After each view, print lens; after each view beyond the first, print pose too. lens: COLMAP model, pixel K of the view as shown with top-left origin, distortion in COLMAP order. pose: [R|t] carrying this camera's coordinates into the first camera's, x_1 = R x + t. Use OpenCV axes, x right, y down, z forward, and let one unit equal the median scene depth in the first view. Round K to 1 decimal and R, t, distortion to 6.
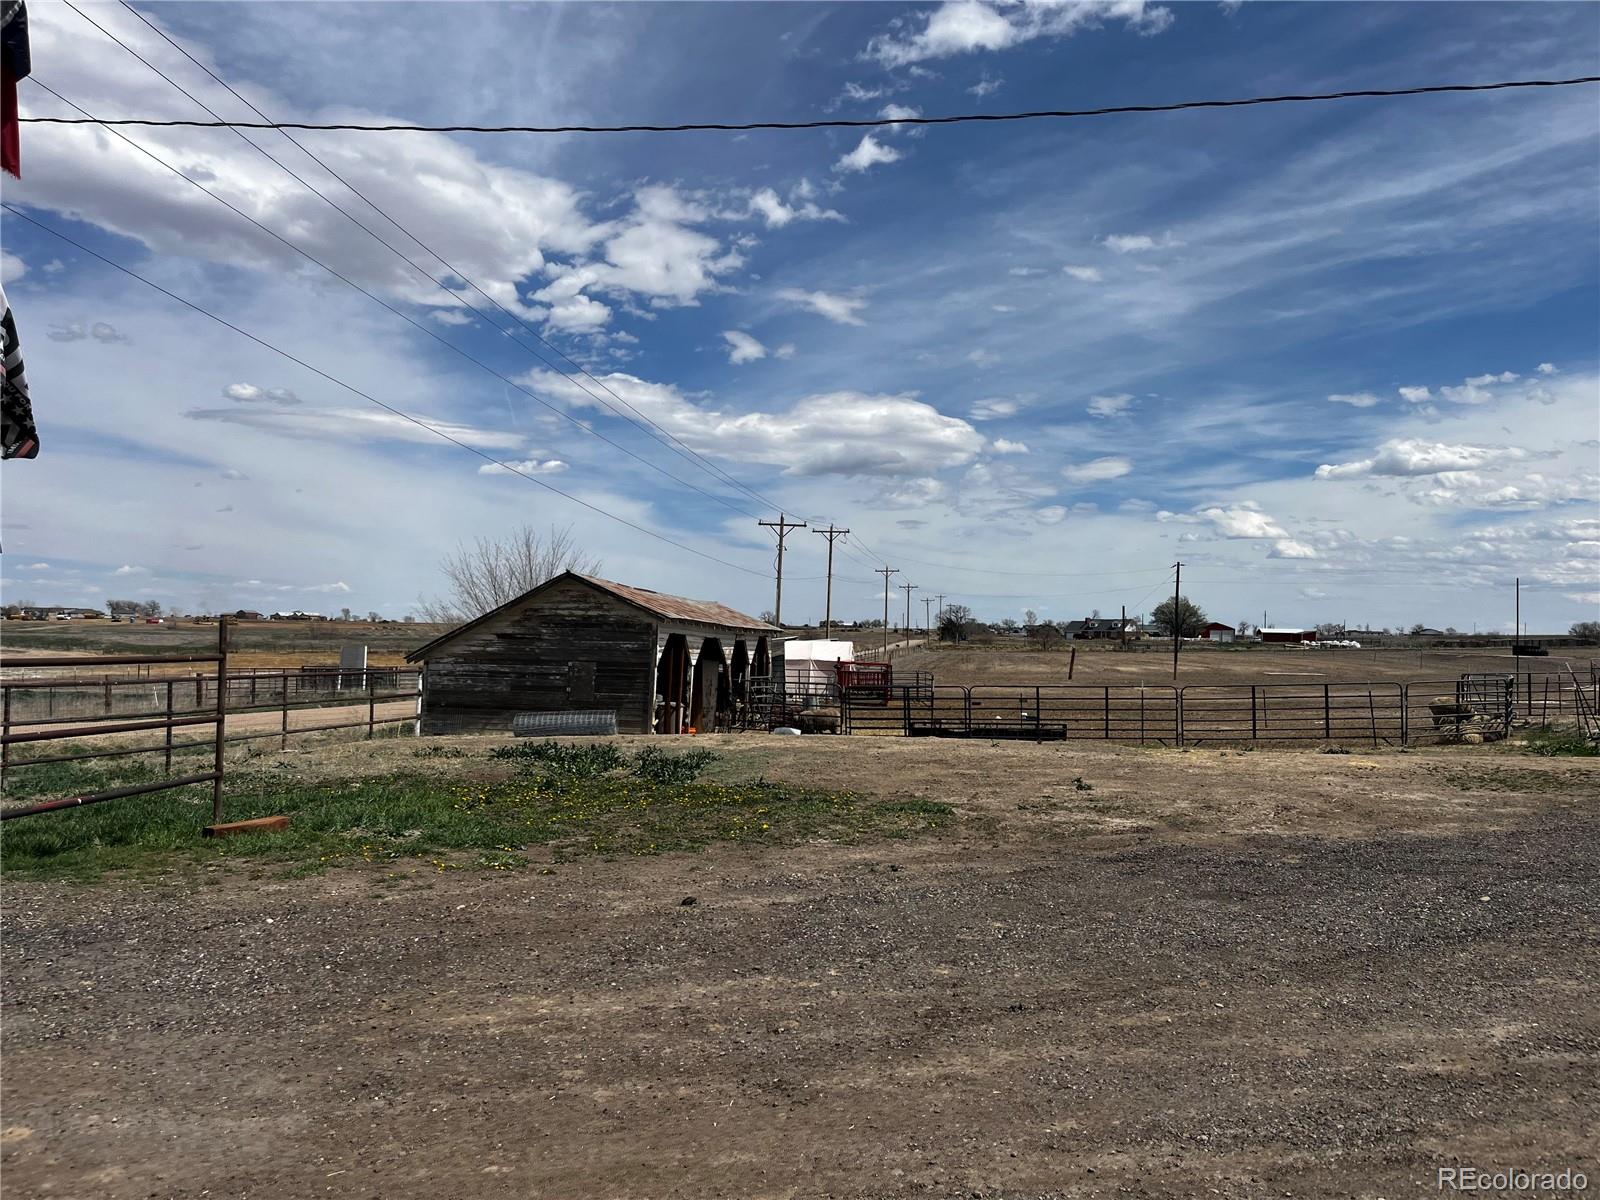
lens RADIAL K [[1193.2, 0, 786.7], [0, 1193.2, 597.3], [0, 0, 1]] dist [0.074241, -0.118405]
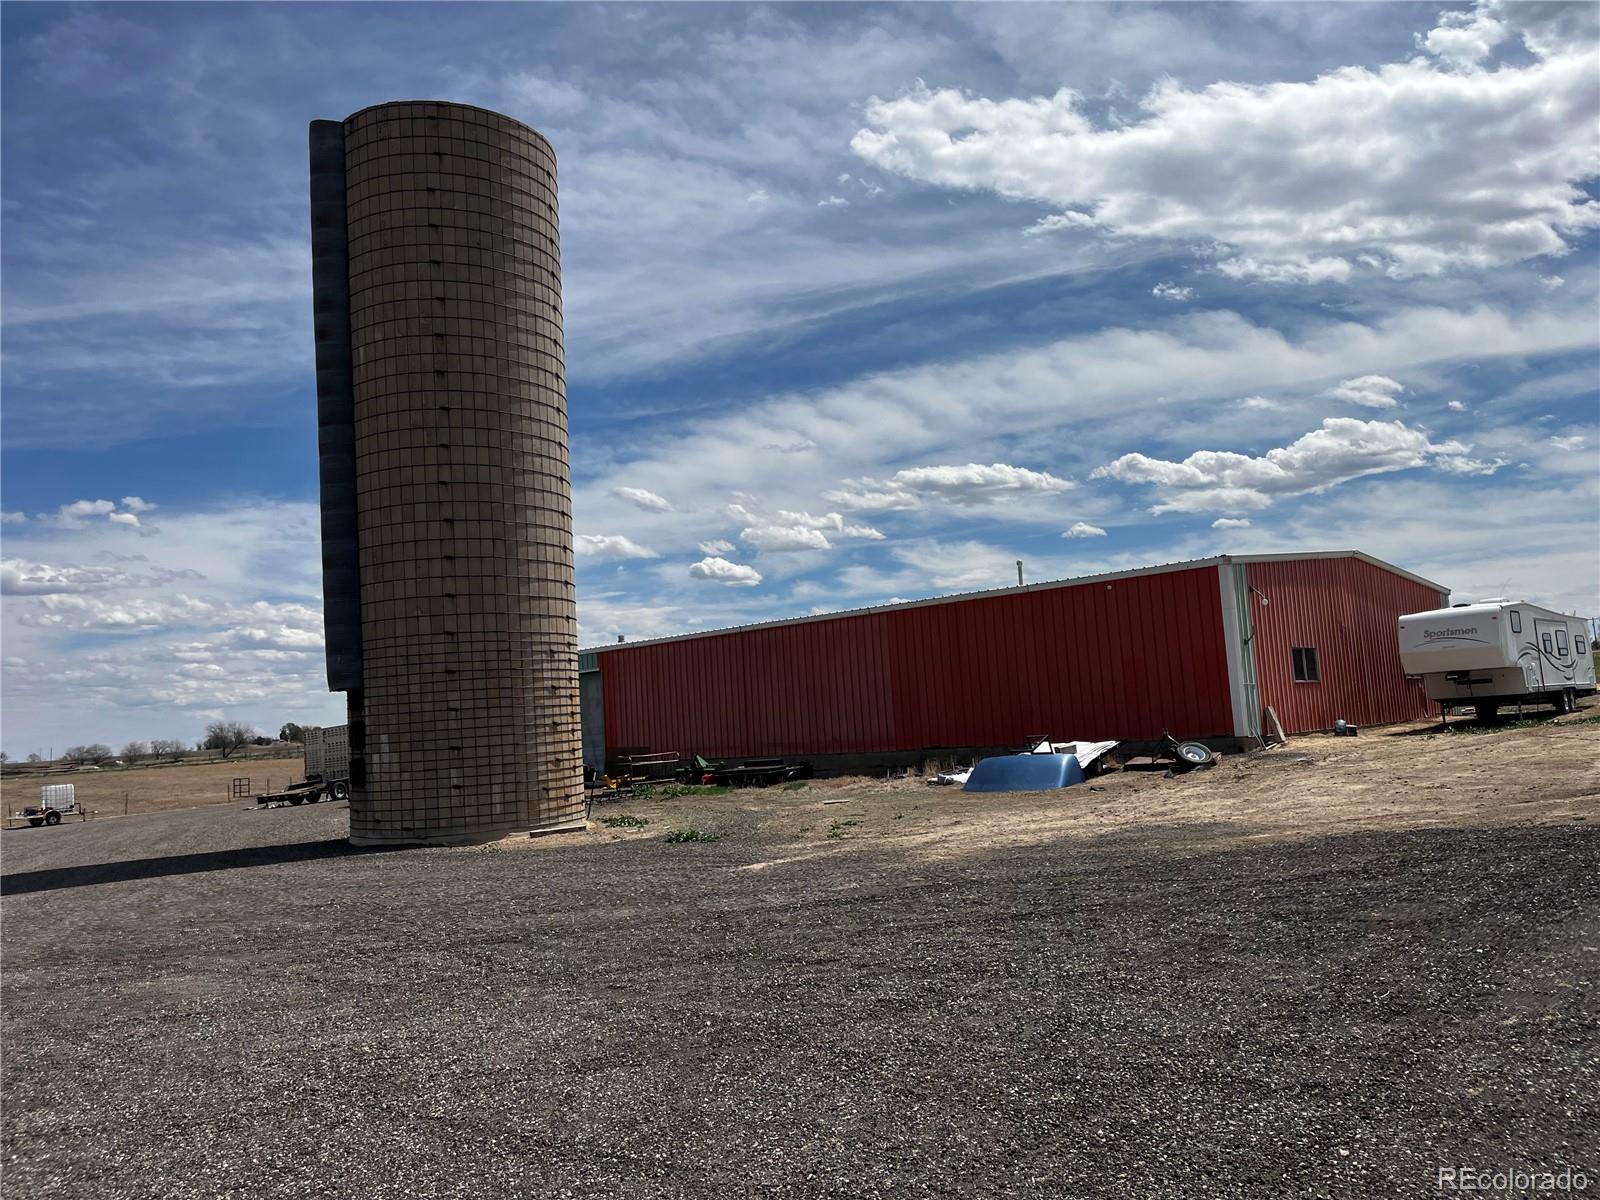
lens RADIAL K [[1199.4, 0, 800.0], [0, 1199.4, 600.0], [0, 0, 1]] dist [0.083766, -0.109540]
pose [[0.525155, 0.042099, 0.849965, 0.087274], [0.039140, 0.996524, -0.073541, -0.009261], [-0.850106, 0.071888, 0.521681, -0.339606]]
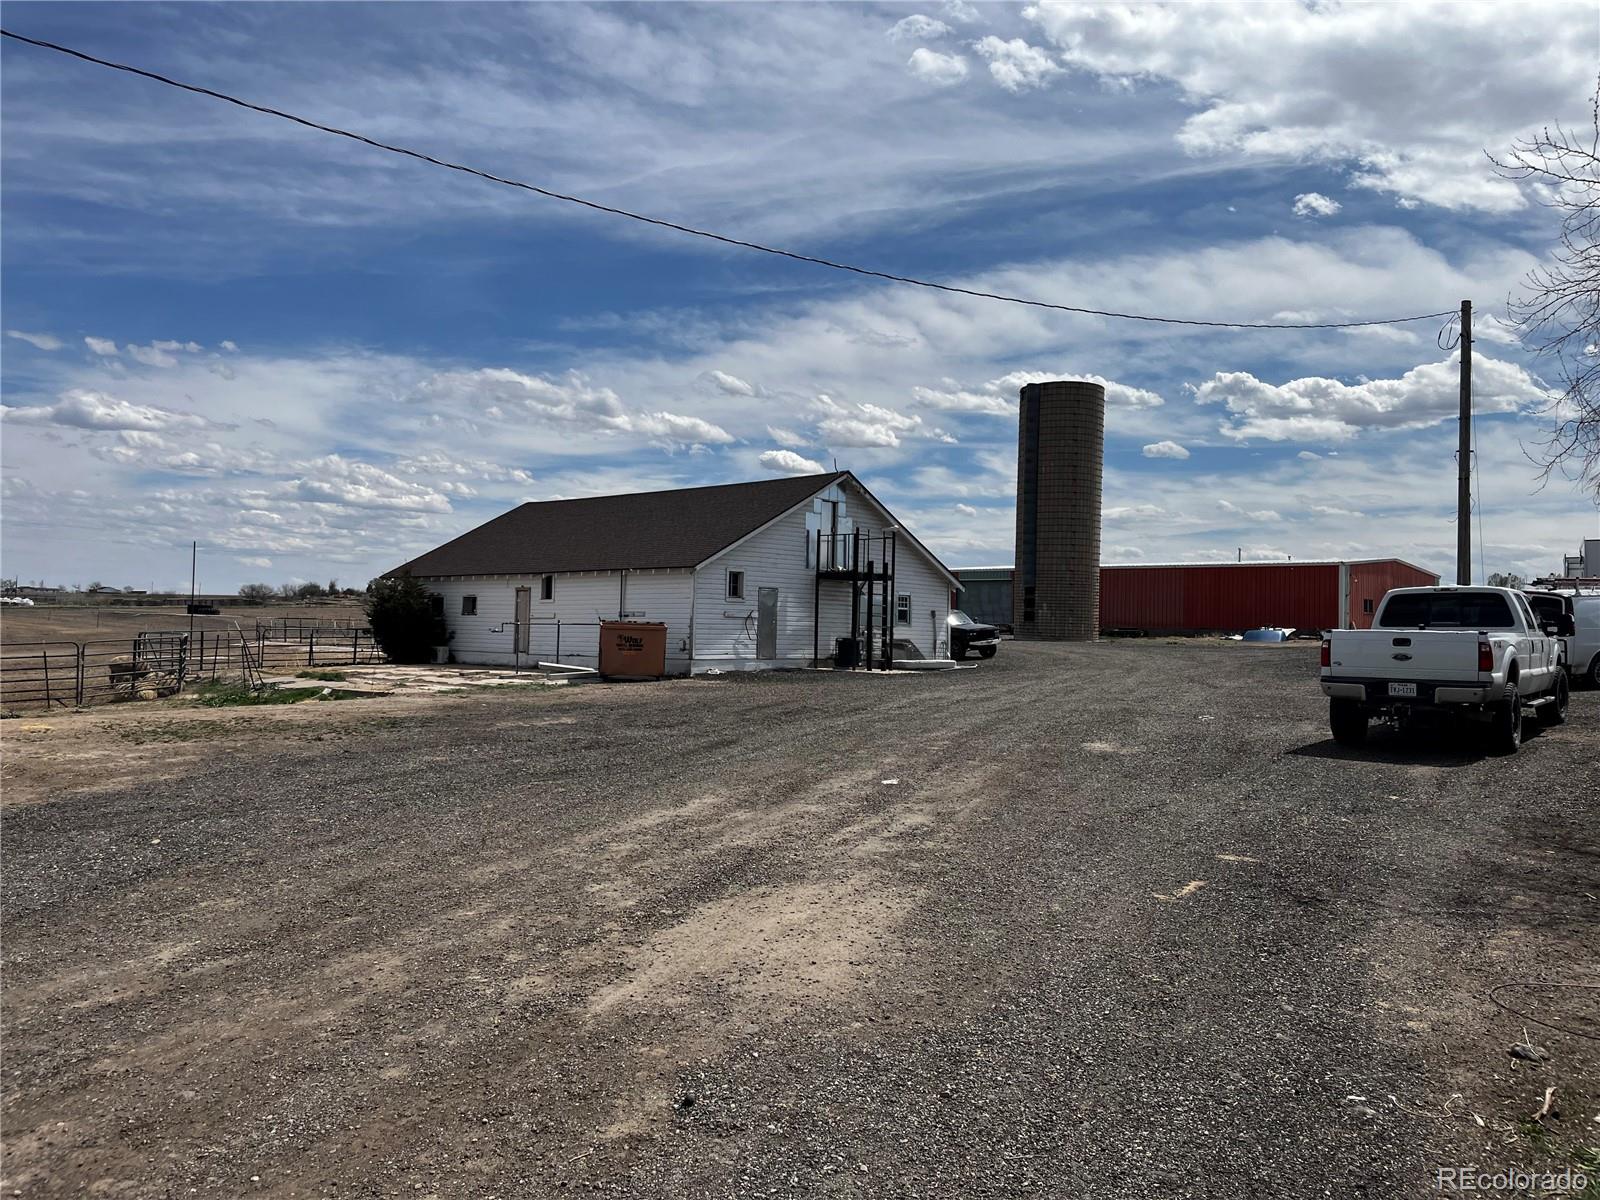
lens RADIAL K [[1193.2, 0, 786.7], [0, 1193.2, 597.3], [0, 0, 1]] dist [0.074241, -0.118405]
pose [[0.538470, 0.013905, 0.842530, -0.005218], [-0.043069, 0.999011, 0.011039, -0.000881], [-0.841543, -0.042231, 0.538536, -0.008389]]
